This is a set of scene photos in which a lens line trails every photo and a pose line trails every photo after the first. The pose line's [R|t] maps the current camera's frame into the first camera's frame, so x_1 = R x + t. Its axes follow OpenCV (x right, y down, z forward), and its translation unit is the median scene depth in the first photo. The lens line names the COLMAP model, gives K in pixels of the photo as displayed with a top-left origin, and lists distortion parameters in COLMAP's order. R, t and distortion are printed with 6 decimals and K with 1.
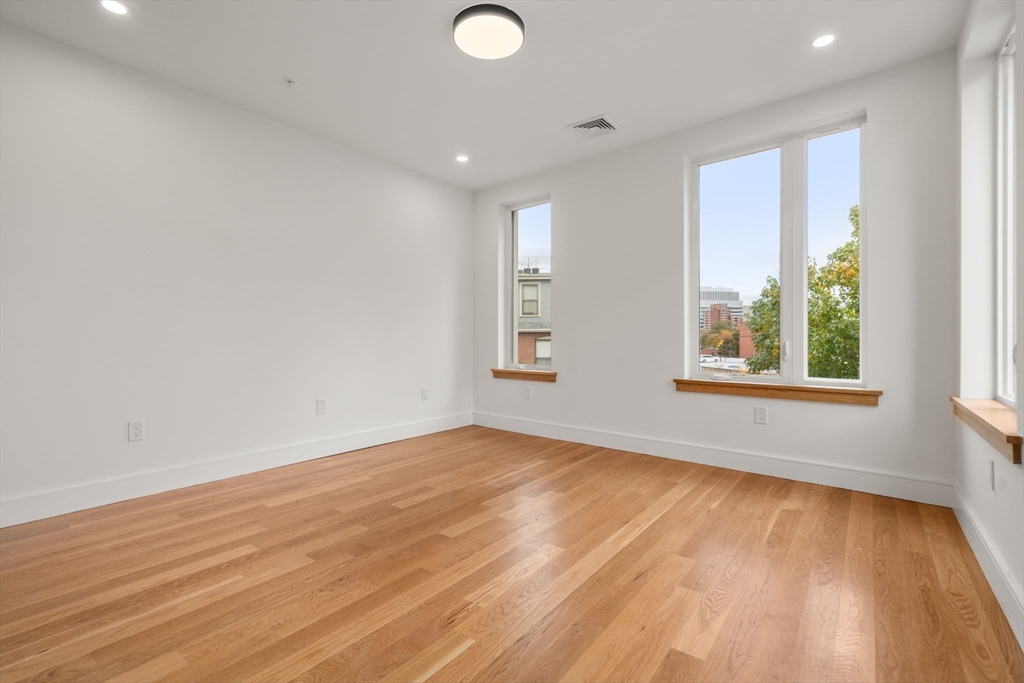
lens RADIAL K [[473.5, 0, 512.5], [0, 473.5, 334.5], [0, 0, 1]] dist [0.000570, 0.000099]
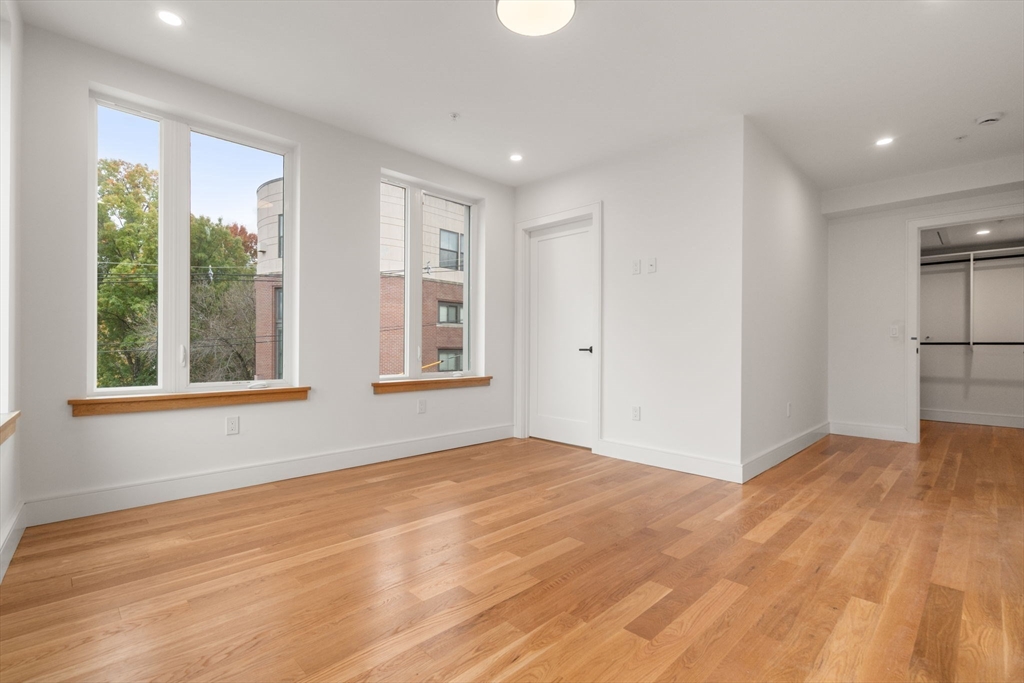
lens RADIAL K [[473.5, 0, 512.5], [0, 473.5, 334.5], [0, 0, 1]] dist [0.000570, 0.000099]
pose [[-0.990593, -0.001912, 0.136825, -0.116327], [-0.006482, 0.999435, -0.032966, 0.016622], [-0.136684, -0.033543, -0.990047, 1.645380]]
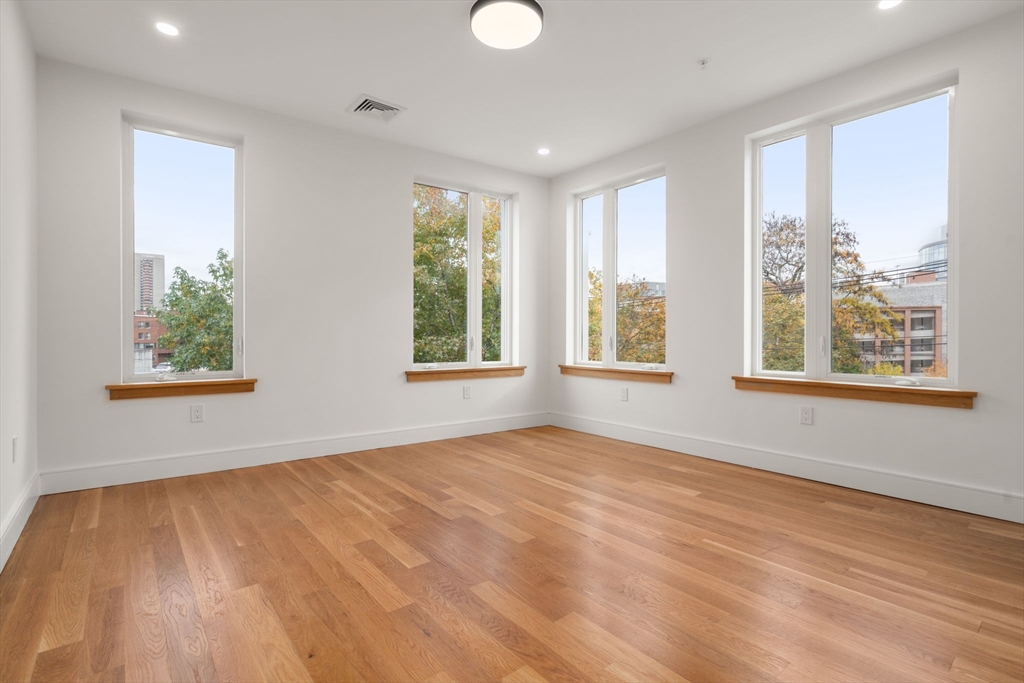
lens RADIAL K [[472.4, 0, 506.8], [0, 472.4, 336.7], [0, 0, 1]] dist [-0.002286, 0.000218]
pose [[0.233889, -0.001229, 0.972263, -0.872299], [-0.007590, 0.999966, 0.003090, 0.008532], [-0.972234, -0.008102, 0.233871, 0.666223]]
